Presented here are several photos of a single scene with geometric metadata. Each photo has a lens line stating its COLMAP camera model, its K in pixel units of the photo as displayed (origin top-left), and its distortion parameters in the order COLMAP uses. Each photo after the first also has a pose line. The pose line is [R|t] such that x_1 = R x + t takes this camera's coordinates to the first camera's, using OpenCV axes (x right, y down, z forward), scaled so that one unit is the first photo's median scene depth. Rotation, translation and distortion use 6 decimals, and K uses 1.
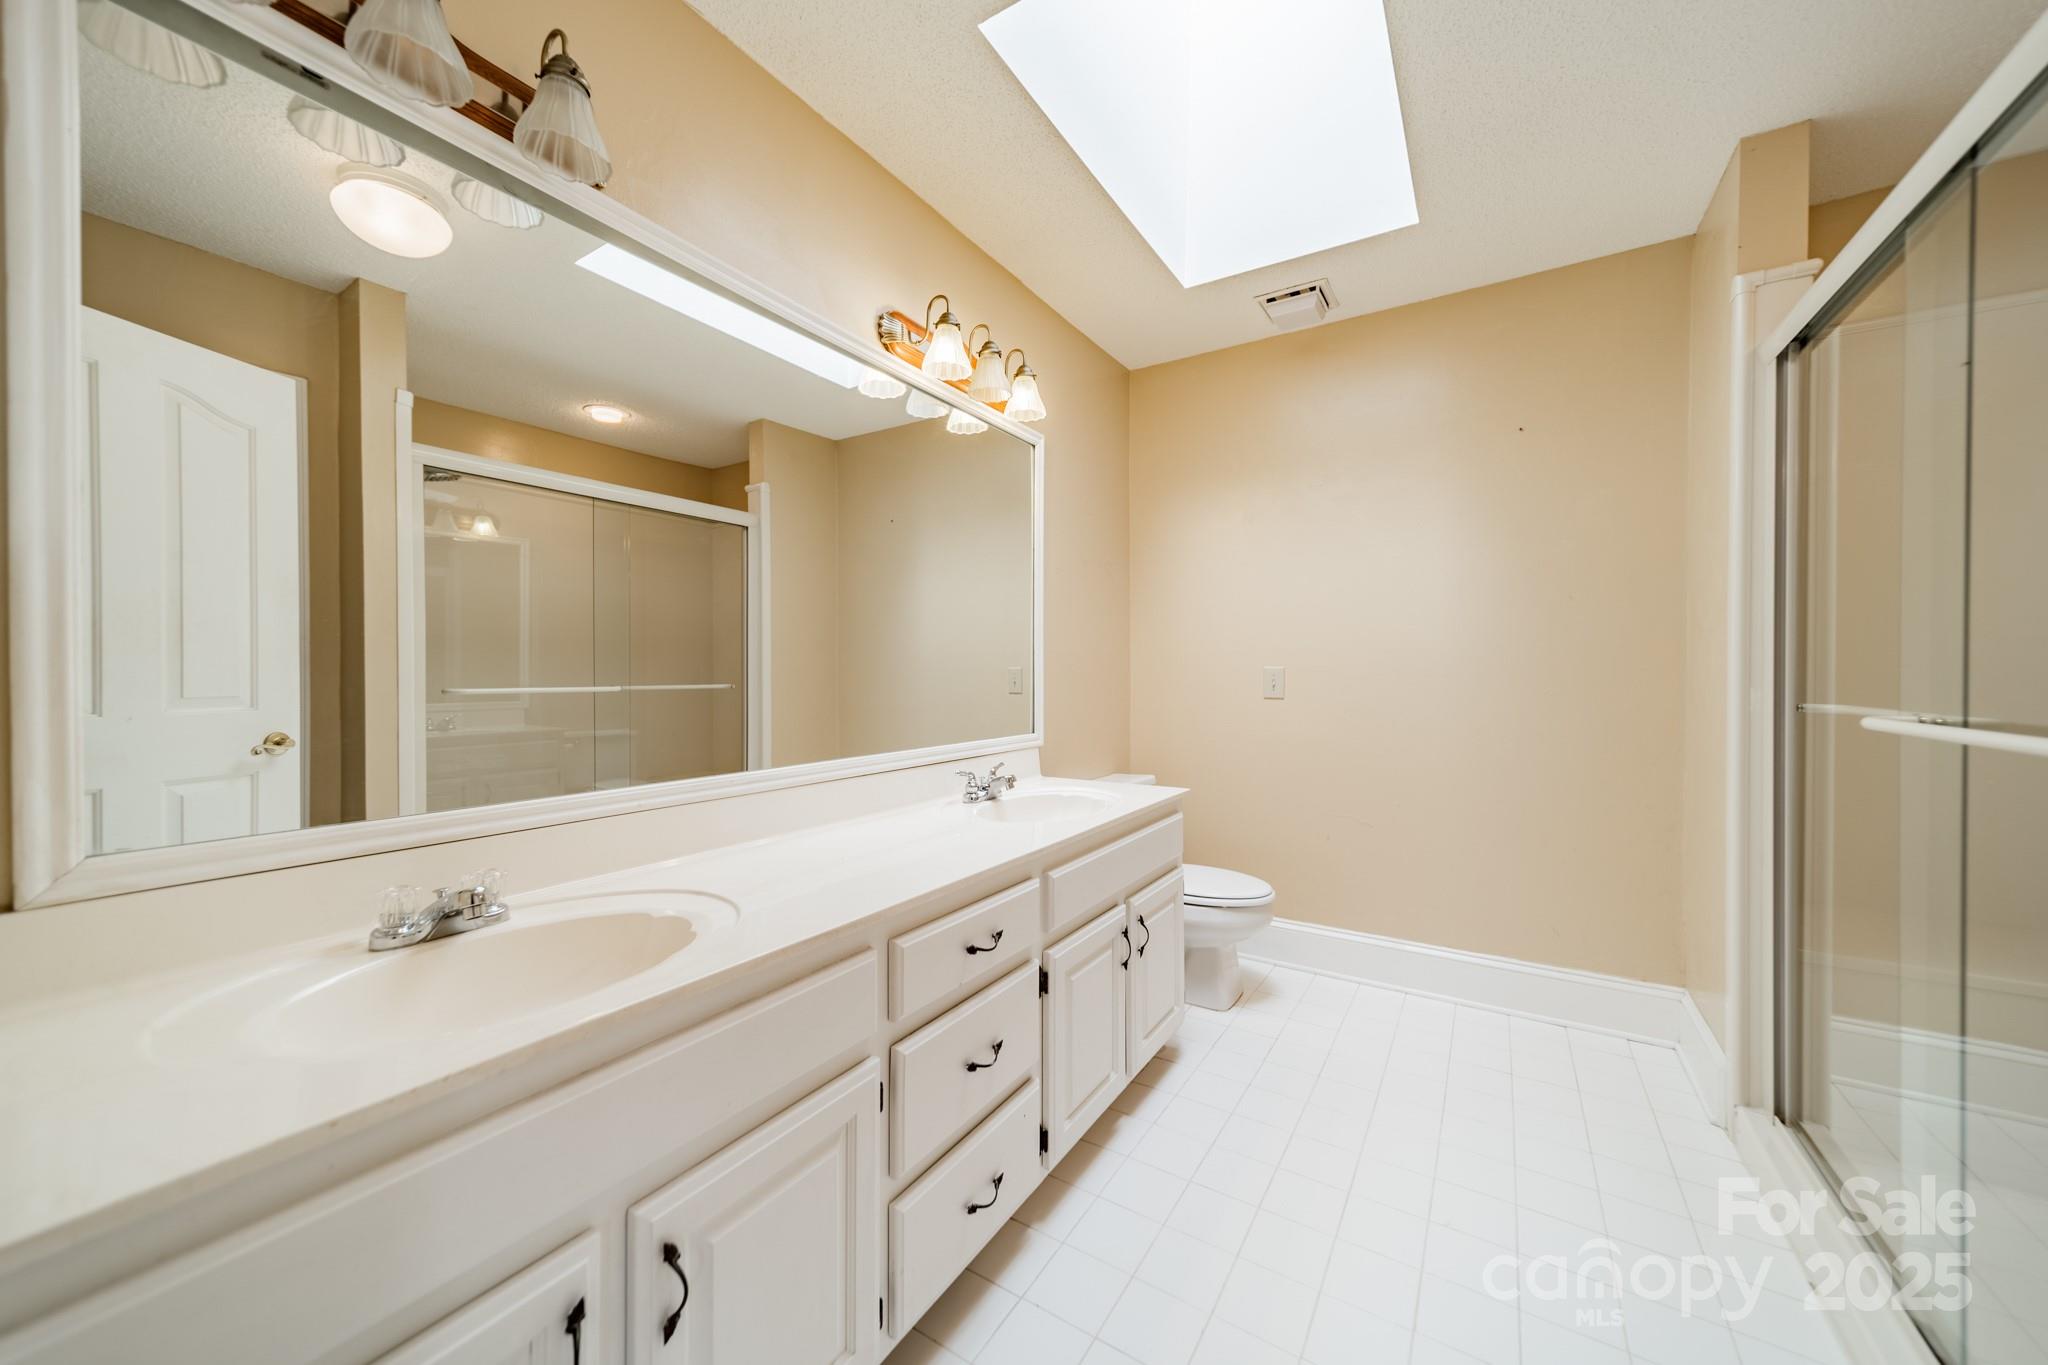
lens RADIAL K [[728.3, 0, 1034.1], [0, 728.3, 677.0], [0, 0, 1]] dist [0.010050, 0.000304]
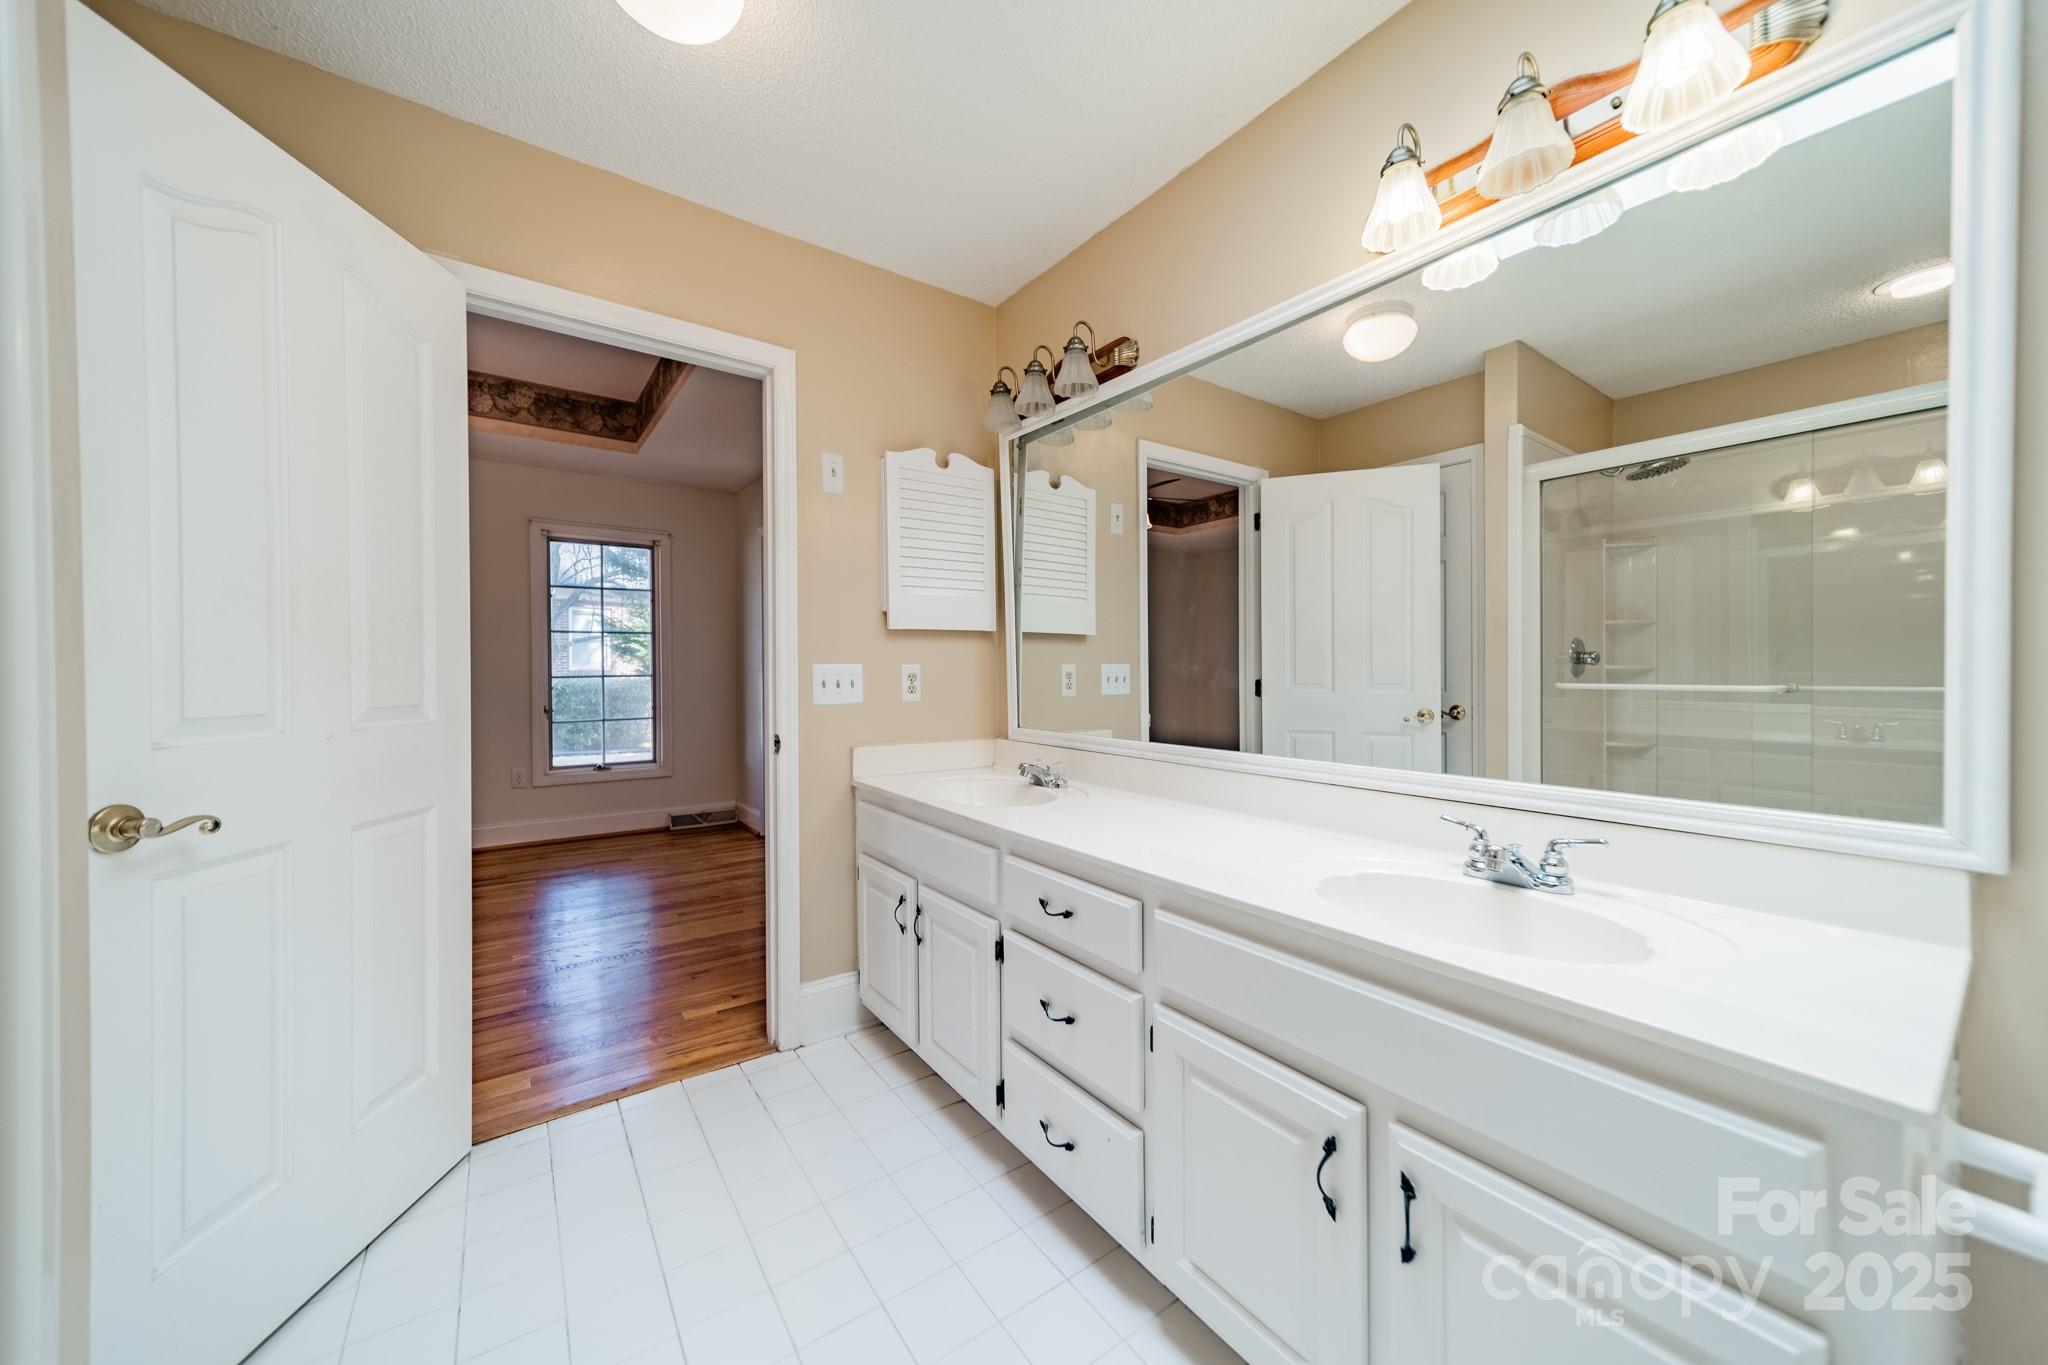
lens RADIAL K [[728.3, 0, 1035.4], [0, 728.3, 677.8], [0, 0, 1]] dist [0.010050, 0.000304]
pose [[-0.366416, 0.010097, -0.930397, 0.973884], [-0.003073, 0.999923, 0.012062, -0.000010], [0.930446, 0.007279, -0.366356, 1.377575]]
